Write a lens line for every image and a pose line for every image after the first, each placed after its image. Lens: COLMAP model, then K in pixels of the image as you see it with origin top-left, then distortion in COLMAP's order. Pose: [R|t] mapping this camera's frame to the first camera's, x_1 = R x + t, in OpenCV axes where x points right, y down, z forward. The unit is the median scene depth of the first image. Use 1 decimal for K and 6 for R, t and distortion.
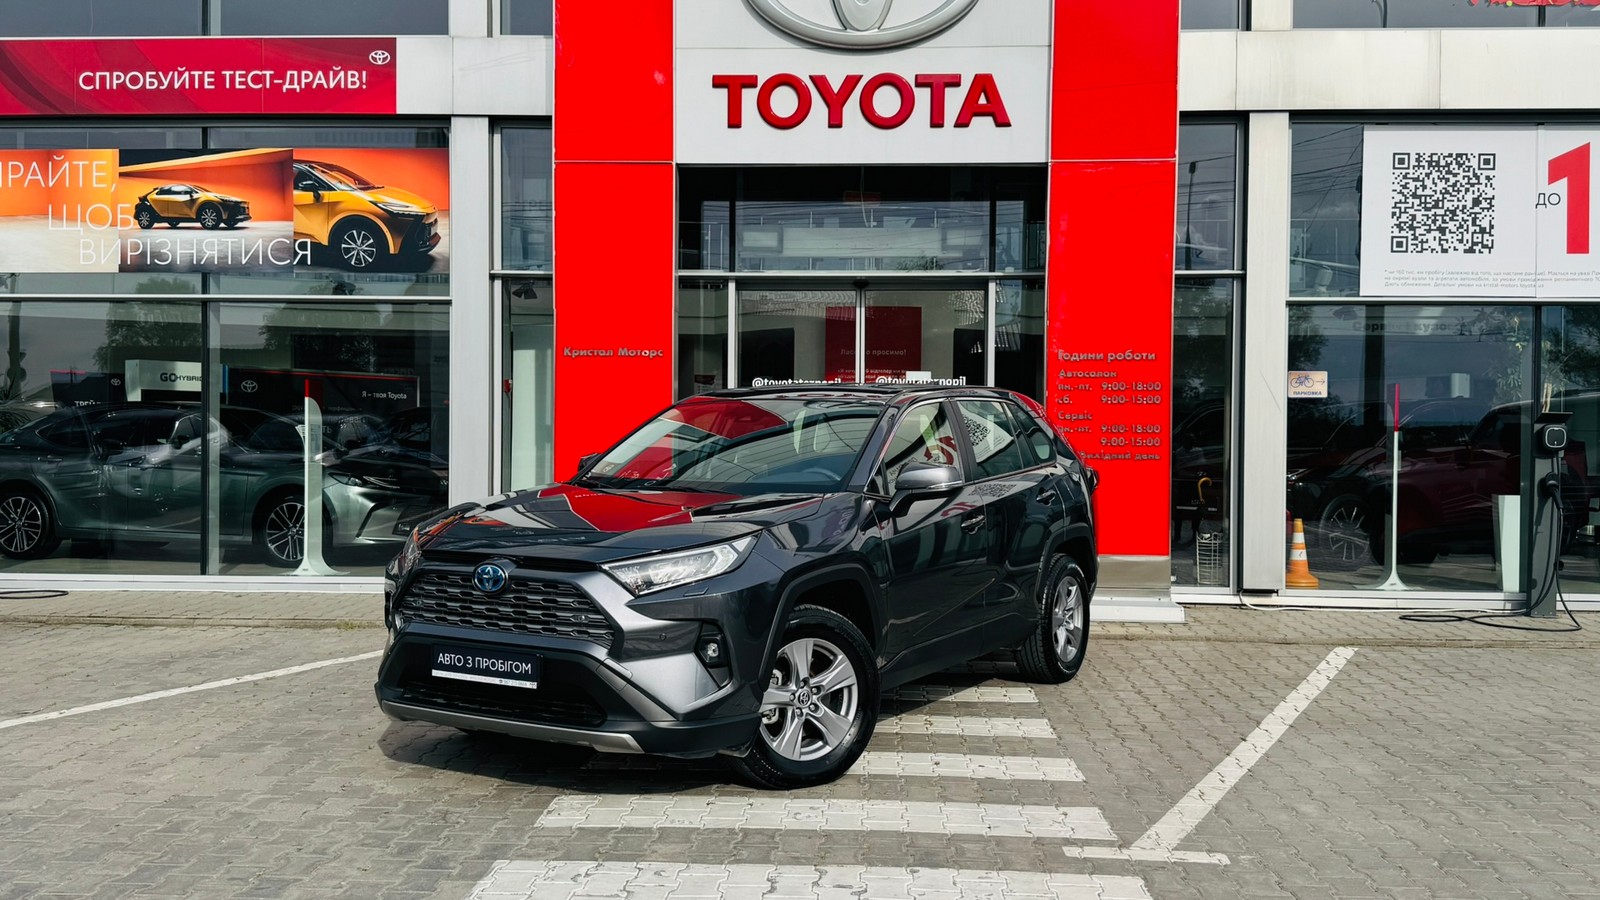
lens RADIAL K [[1412.8, 0, 800.0], [0, 1412.8, 450.0], [0, 0, 1]] dist [0.136469, -0.283769]
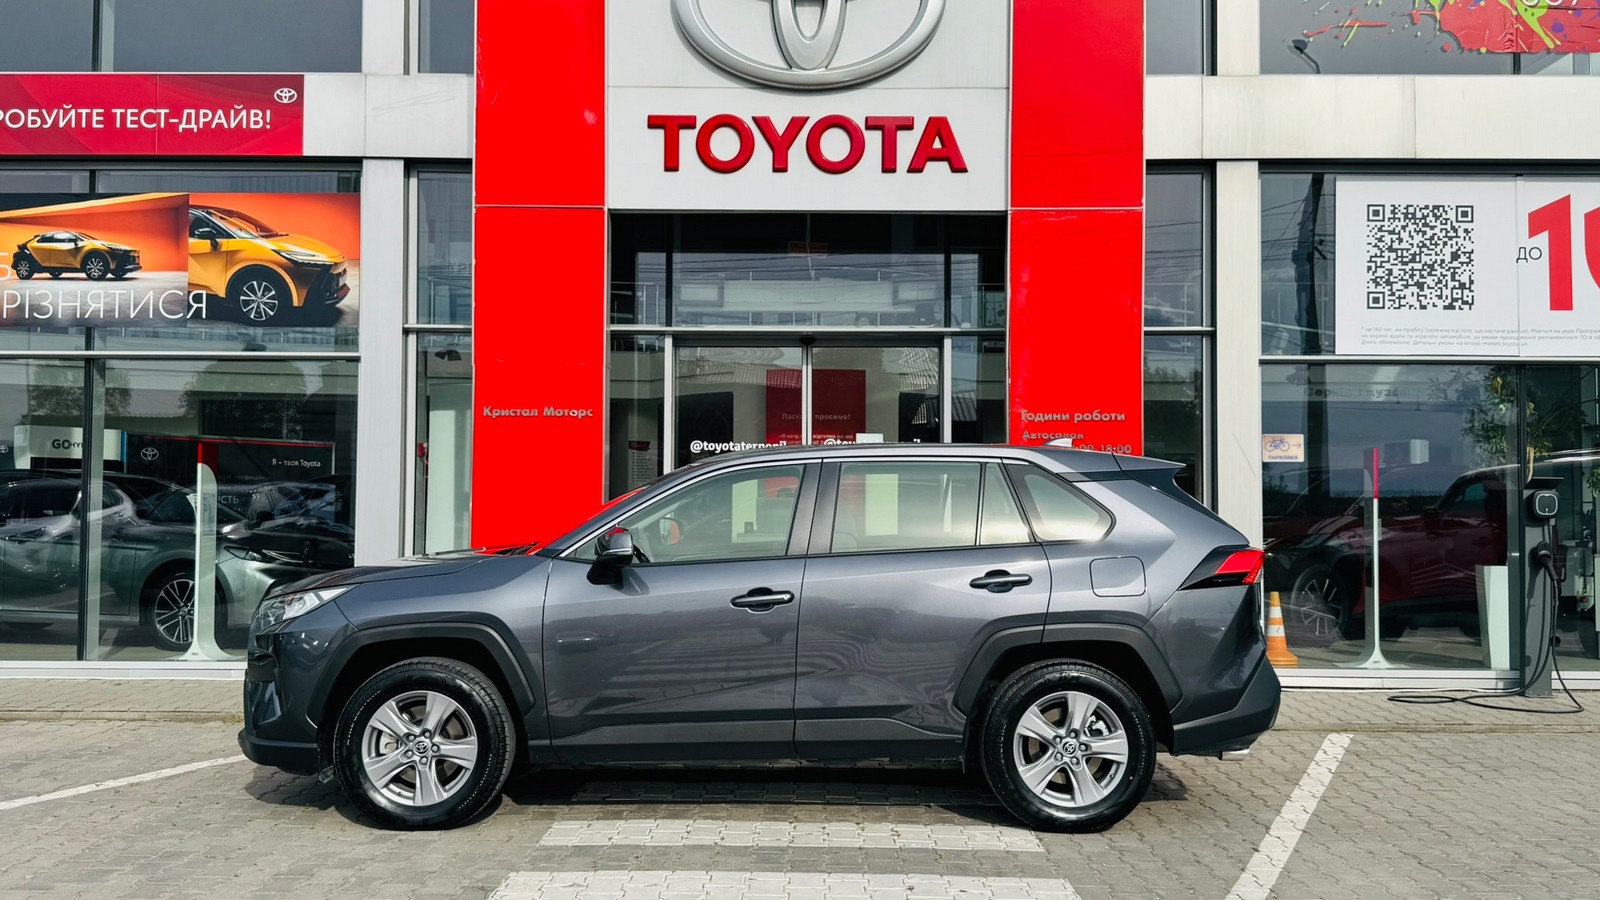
lens RADIAL K [[1423.5, 0, 792.5], [0, 1423.5, 449.3], [0, 0, 1]] dist [0.125678, -0.251655]
pose [[0.999211, -0.000852, 0.039695, -0.004116], [0.002811, 0.998780, -0.049309, 0.000554], [-0.039605, 0.049382, 0.997994, 0.071003]]
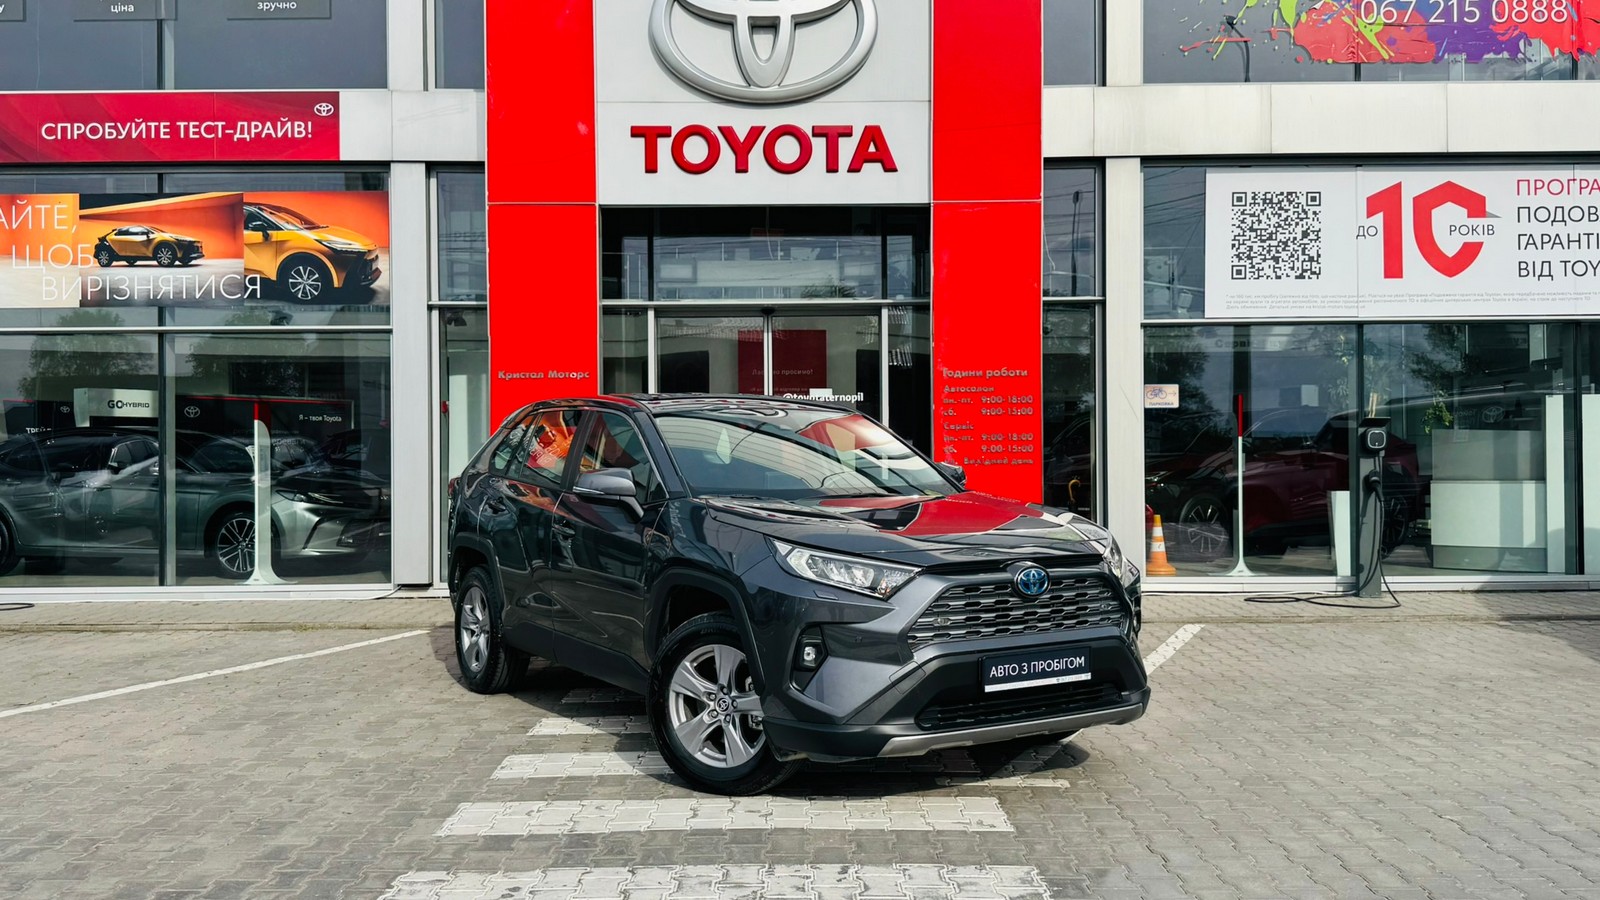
lens RADIAL K [[1354.9, 0, 790.3], [0, 1354.9, 438.9], [0, 0, 1]] dist [0.146342, -0.295367]
pose [[0.998406, -0.015156, 0.054375, 0.001333], [0.016271, 0.999665, -0.020123, 0.004977], [-0.054052, 0.020976, 0.998318, -0.064992]]
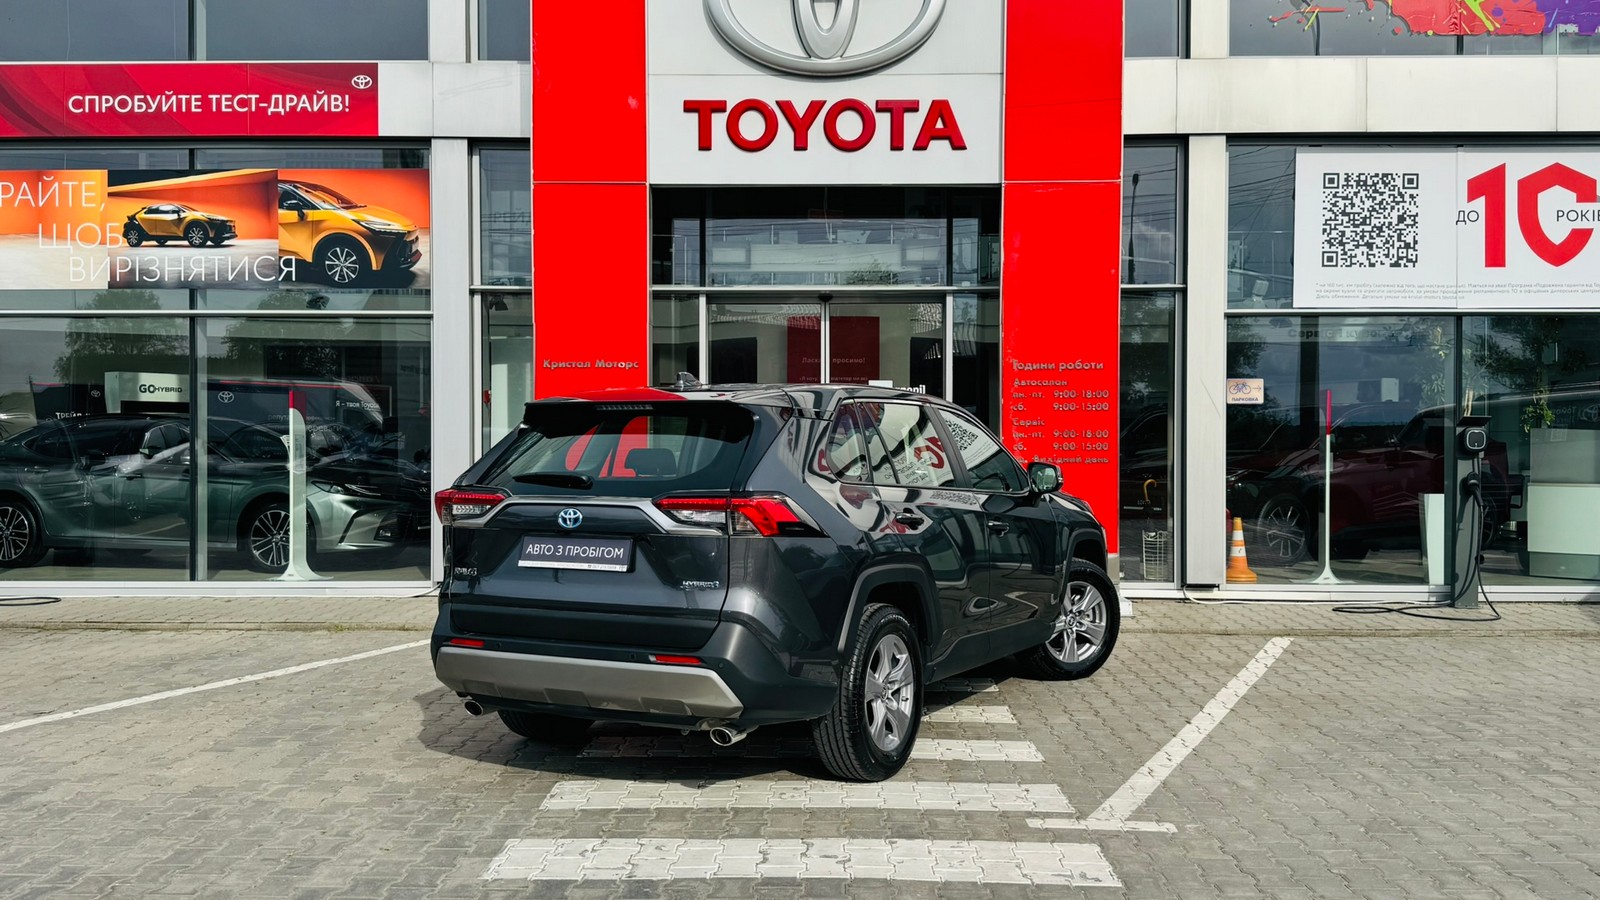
lens RADIAL K [[1382.3, 0, 800.0], [0, 1382.3, 450.0], [0, 0, 1]] dist [0.142583, -0.298125]
pose [[0.999490, -0.006994, 0.031172, -0.008925], [0.007072, 0.999972, -0.002402, -0.001870], [-0.031155, 0.002621, 0.999511, -0.028637]]
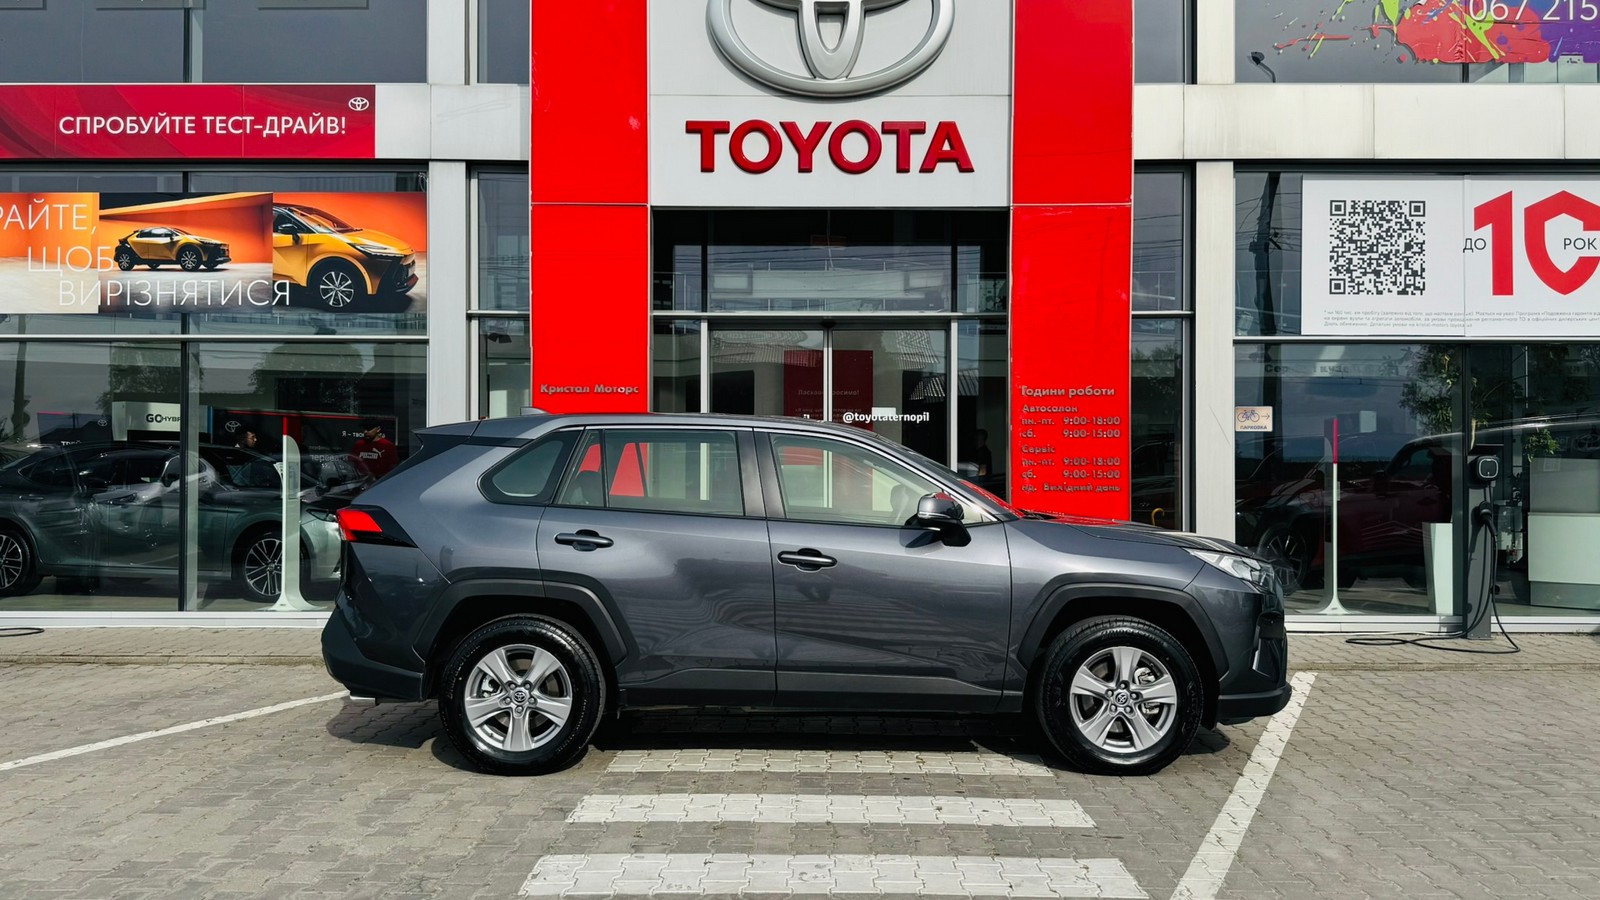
lens RADIAL K [[1275.0, 0, 803.6], [0, 1275.0, 455.2], [0, 0, 1]] dist [0.119674, -0.235961]
pose [[0.999057, -0.004701, 0.043170, -0.016602], [0.005703, 0.999717, -0.023103, 0.000683], [-0.043050, 0.023328, 0.998801, 0.069117]]
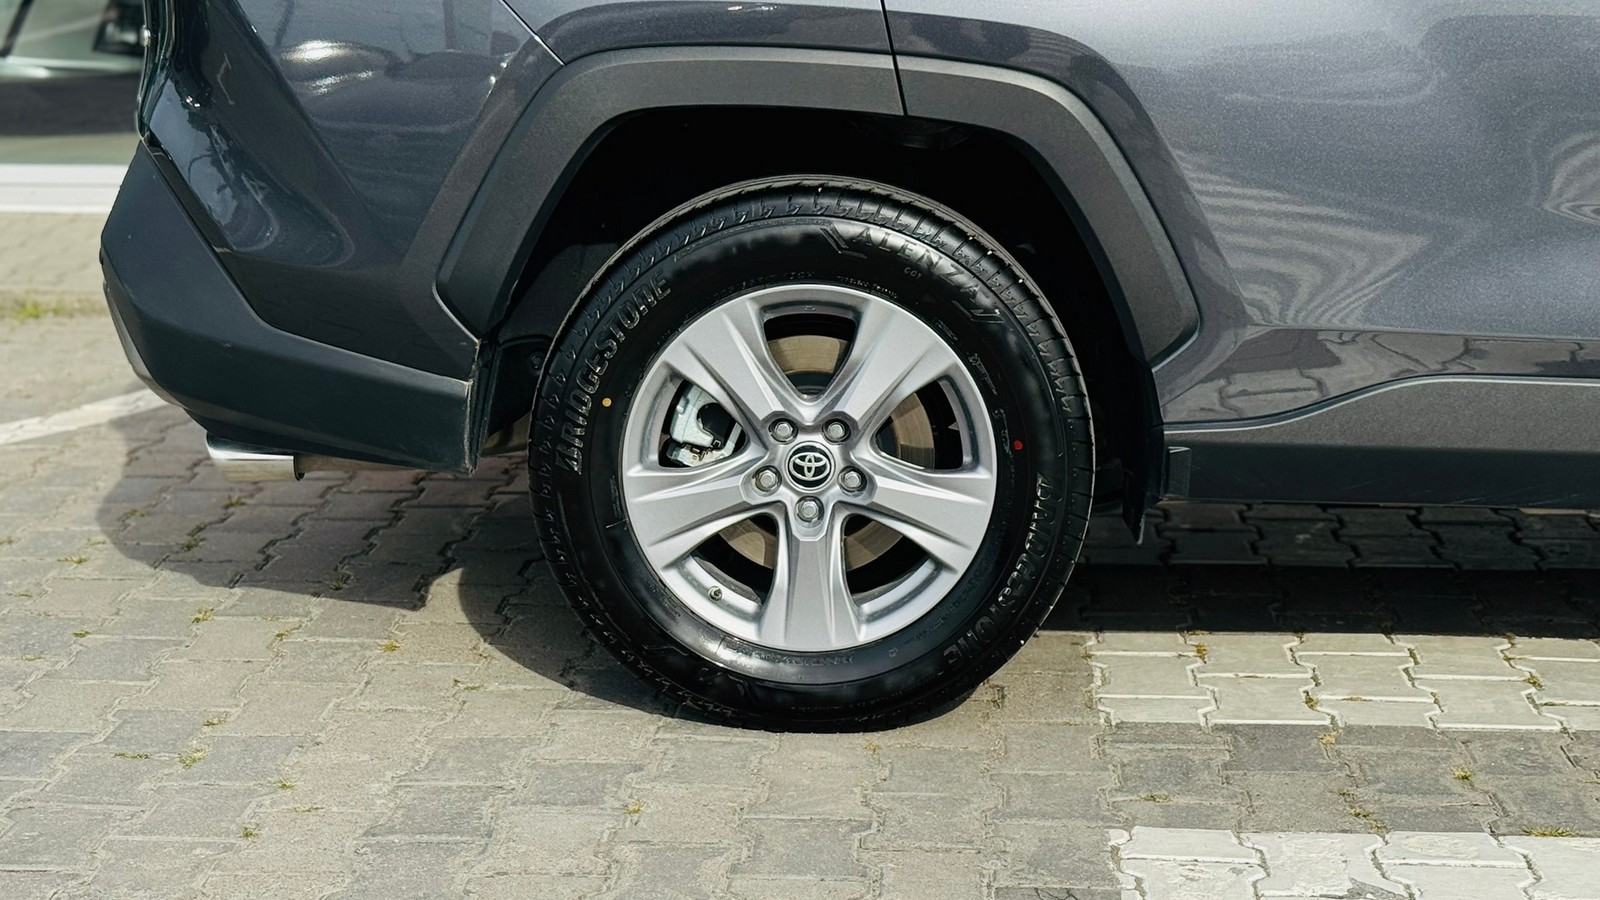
lens RADIAL K [[2783.5, 0, 800.0], [0, 2783.5, 450.0], [0, 0, 1]] dist [0.172490, 0.012147]
pose [[0.999964, -0.005518, -0.006481, -0.108141], [0.006669, 0.981036, 0.193711, 0.021628], [0.005290, -0.193748, 0.981037, 0.280847]]
